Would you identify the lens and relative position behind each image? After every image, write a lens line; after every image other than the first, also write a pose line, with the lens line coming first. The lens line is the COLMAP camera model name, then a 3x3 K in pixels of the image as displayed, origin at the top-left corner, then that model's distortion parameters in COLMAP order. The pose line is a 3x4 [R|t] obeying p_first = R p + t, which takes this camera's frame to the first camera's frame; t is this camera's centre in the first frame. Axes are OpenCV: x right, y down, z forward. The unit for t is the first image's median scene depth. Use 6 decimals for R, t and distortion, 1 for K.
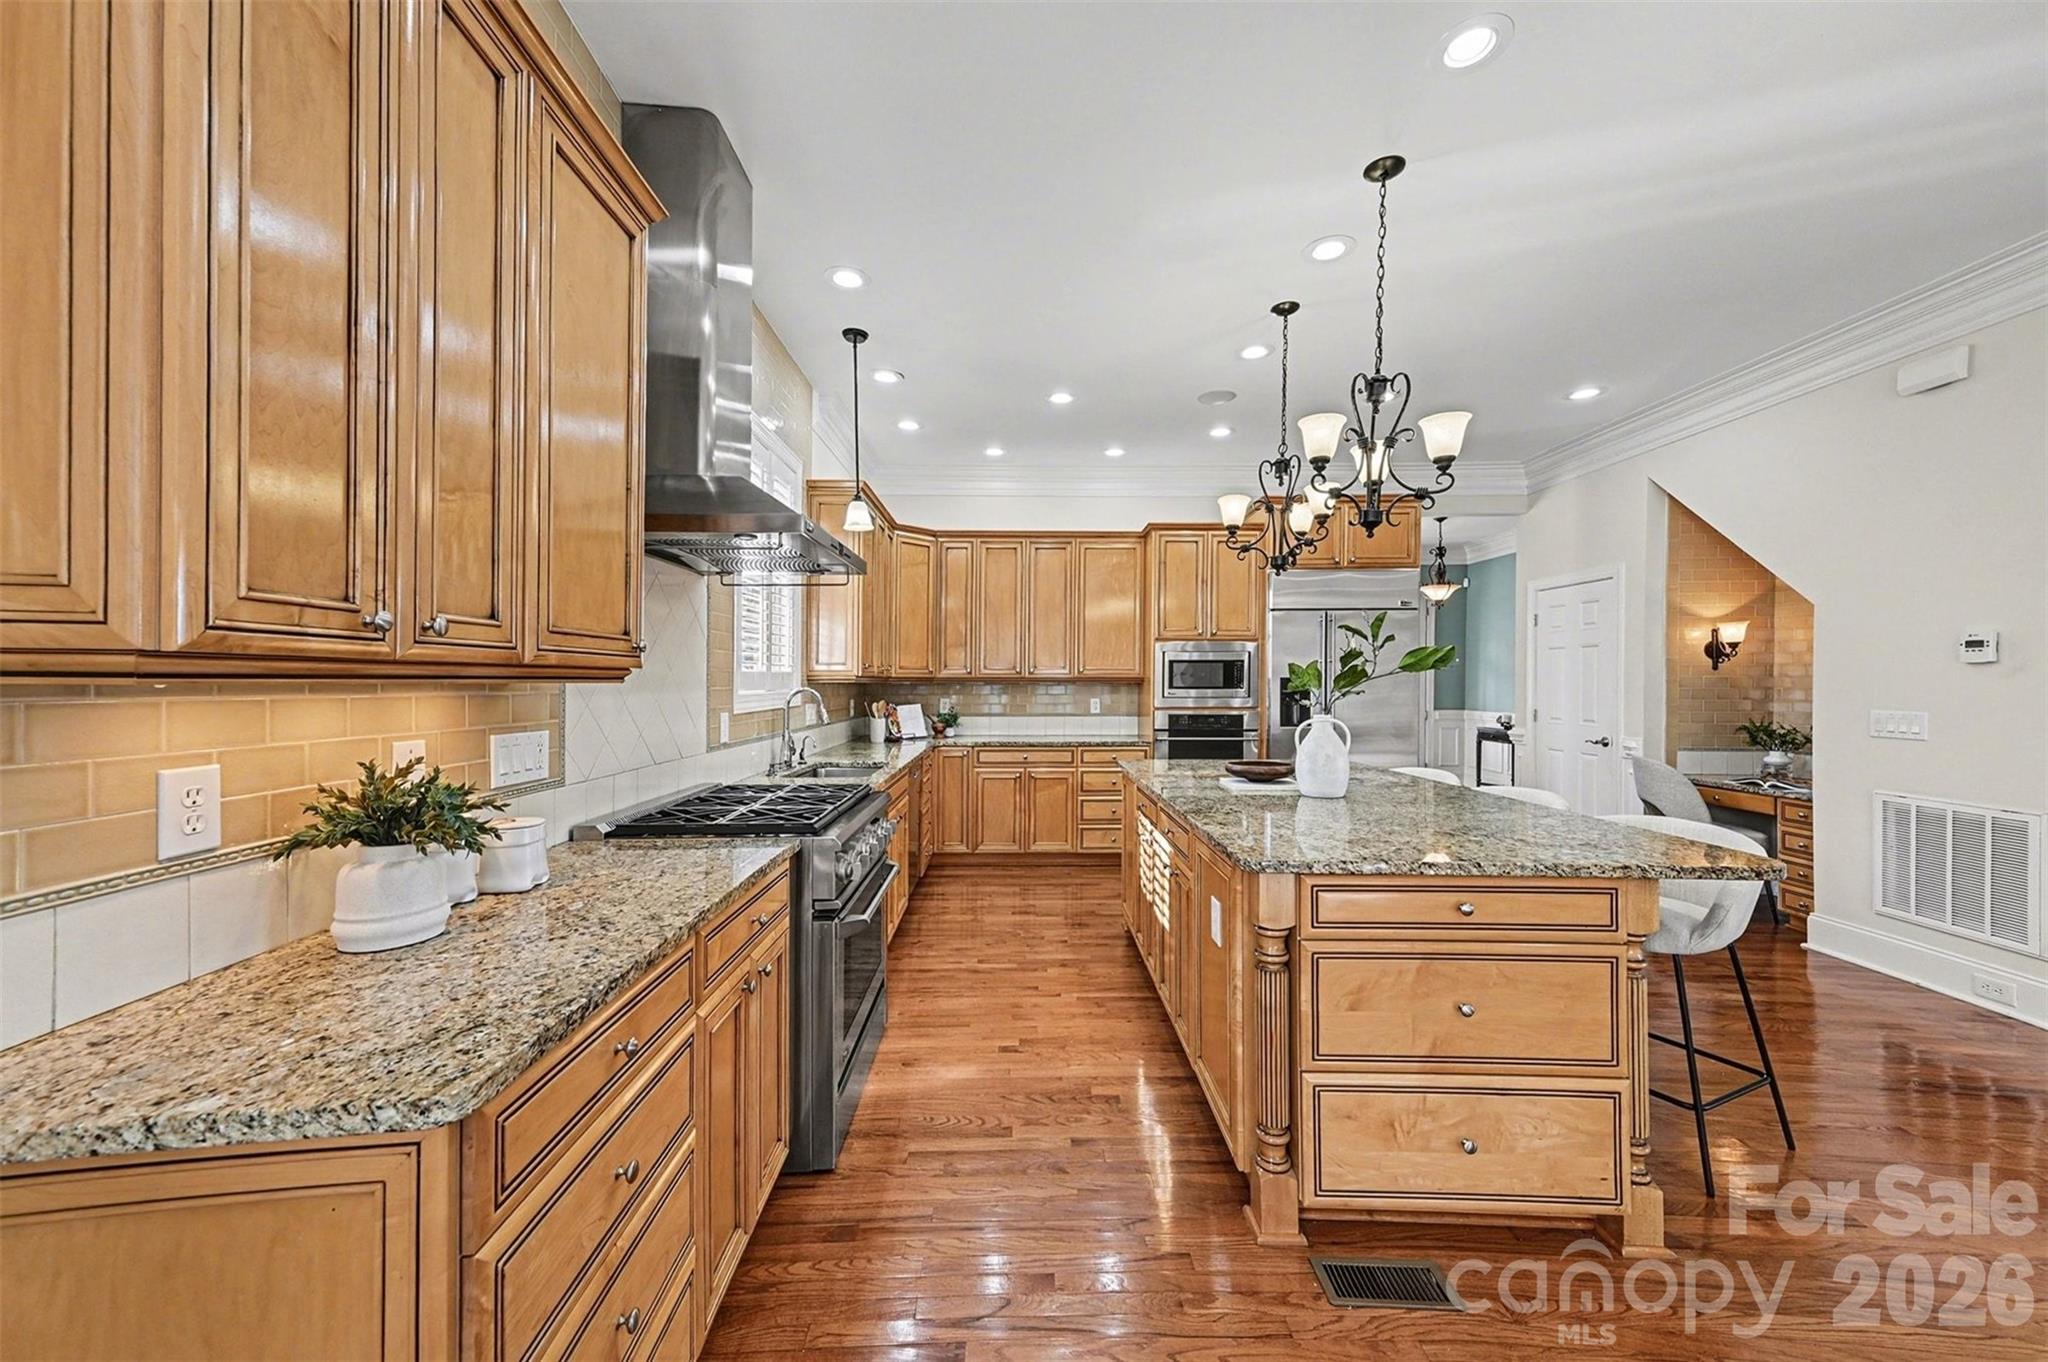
lens RADIAL K [[807.0, 0, 1035.5], [0, 807.0, 672.8], [0, 0, 1]] dist [0.035230, 0.000217]
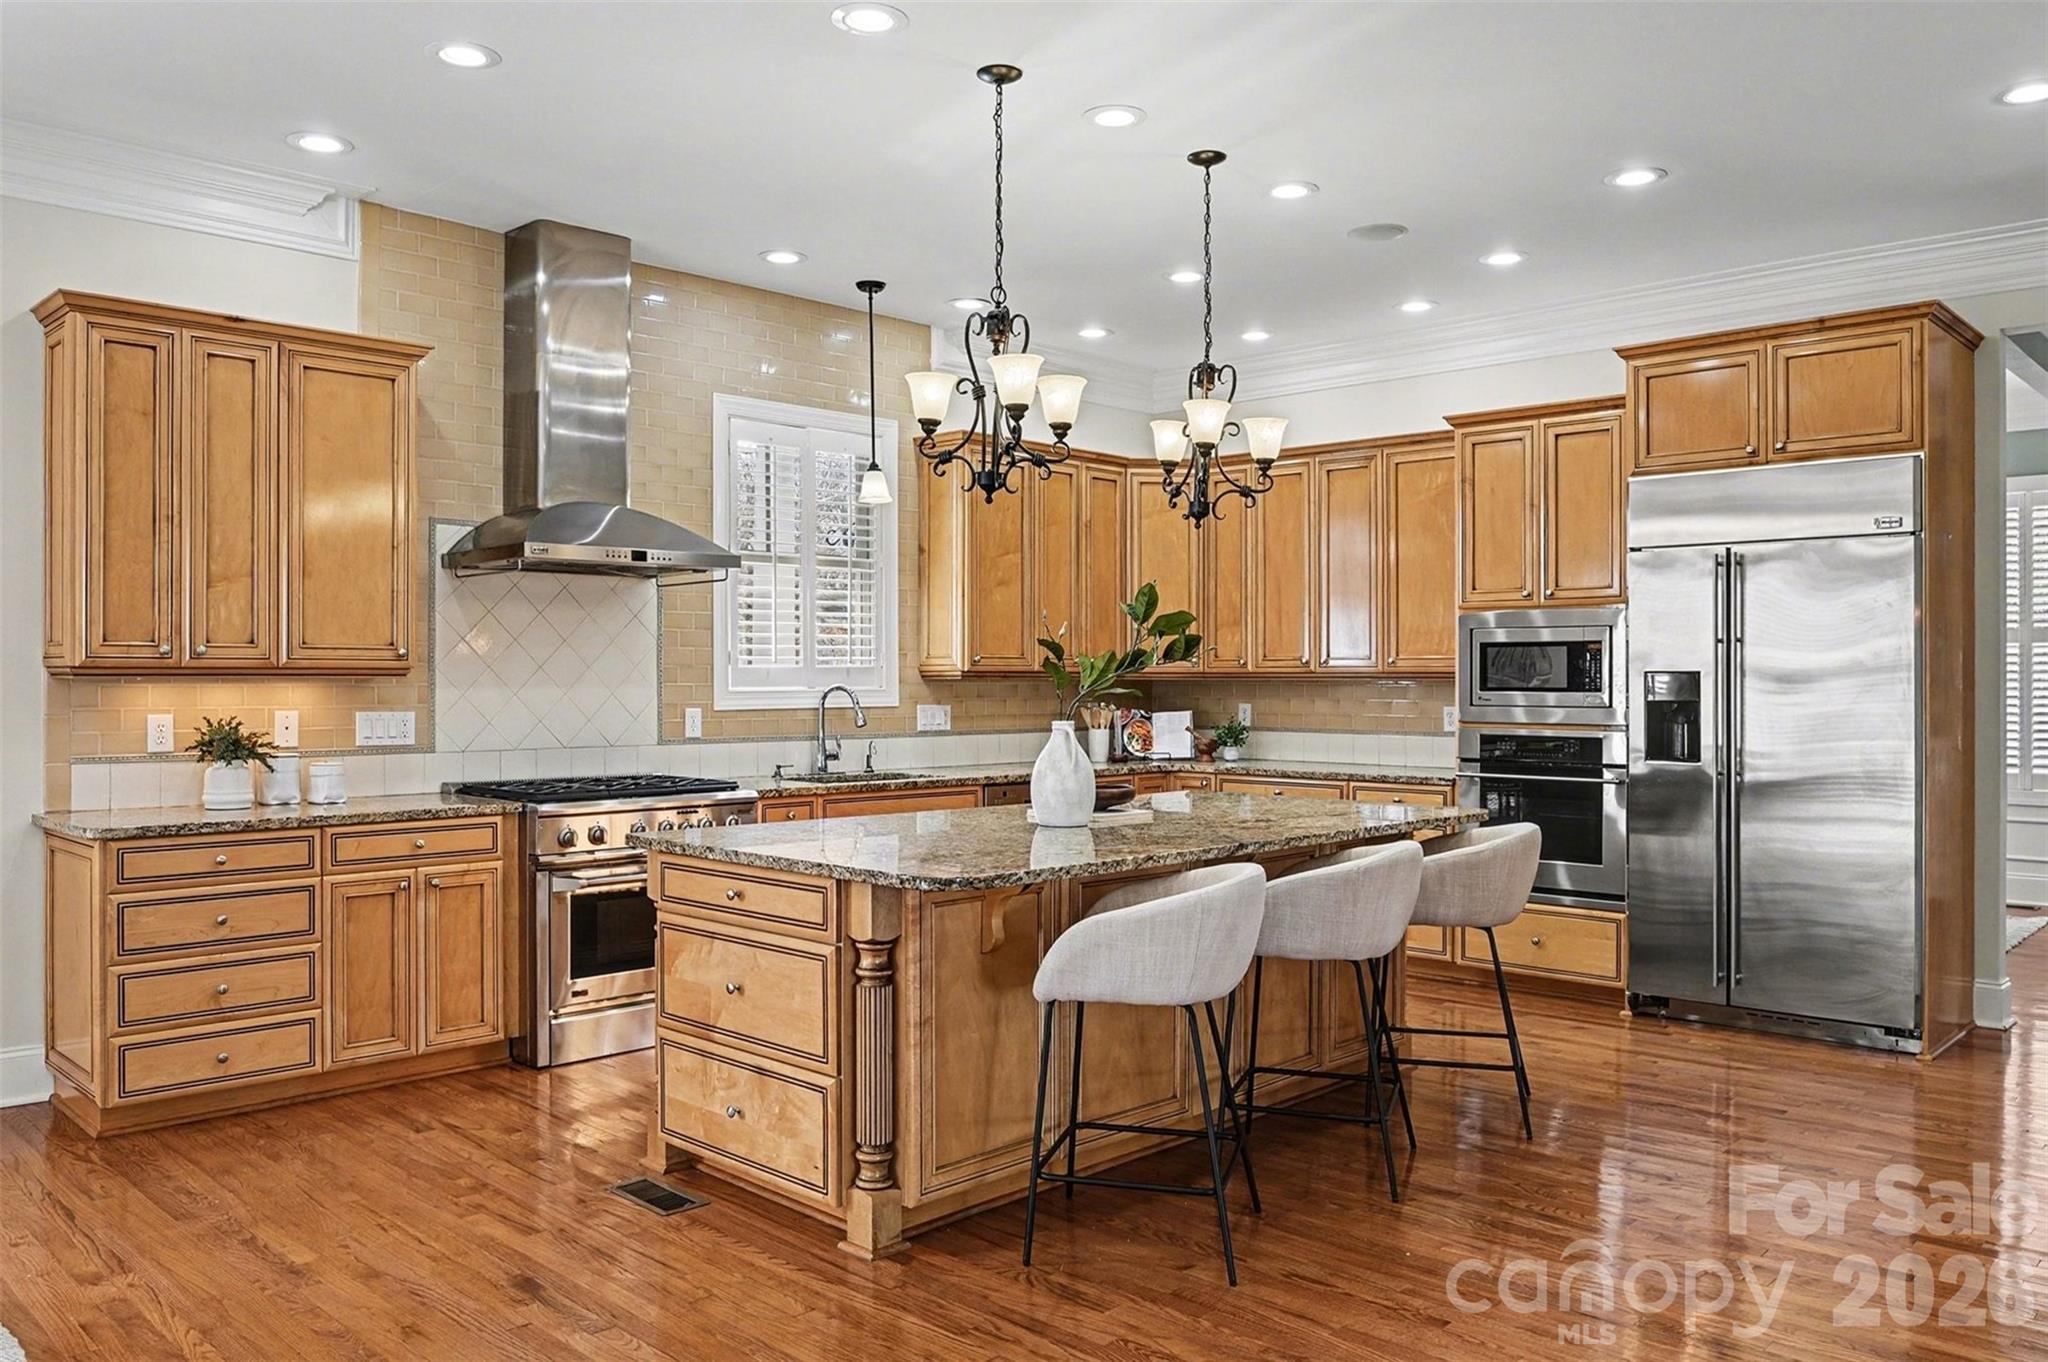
lens RADIAL K [[1537.5, 0, 957.8], [0, 1537.5, 658.8], [0, 0, 1]] dist [-0.070008, 0.012830]
pose [[0.693345, -0.008045, -0.720561, 0.784023], [0.006429, 0.999967, -0.004978, -0.000699], [0.720577, -0.001181, 0.693374, -0.063046]]
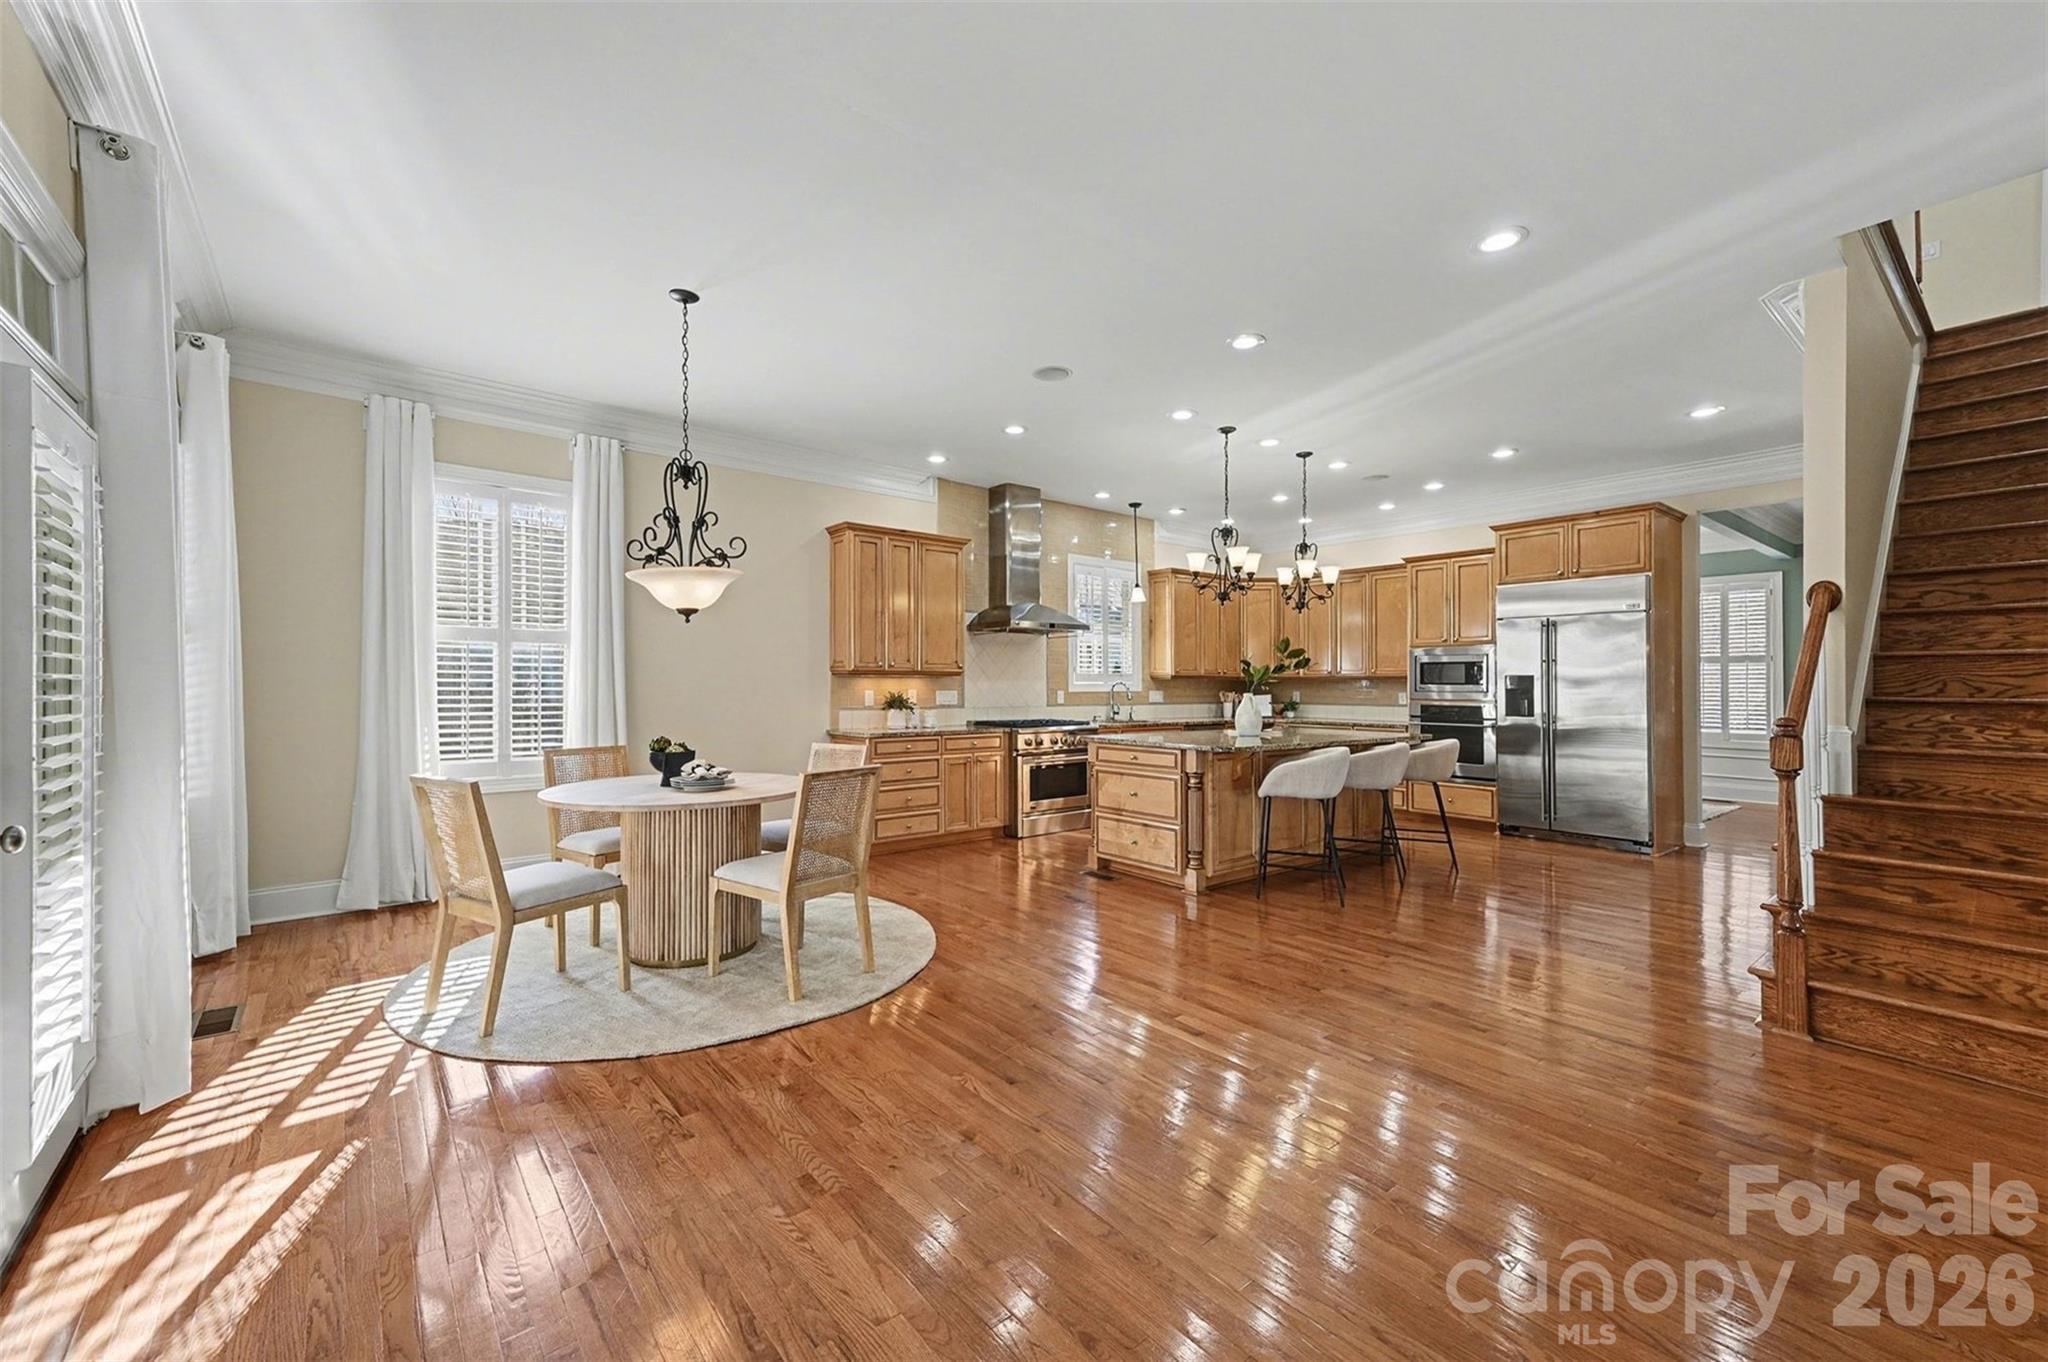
lens RADIAL K [[857.8, 0, 991.9], [0, 857.8, 665.6], [0, 0, 1]] dist [0.033601, -0.000219]
pose [[0.619685, -0.016037, -0.784687, 0.915900], [0.004446, 0.999847, -0.016923, 0.010930], [0.784838, 0.006999, 0.619661, -0.441592]]
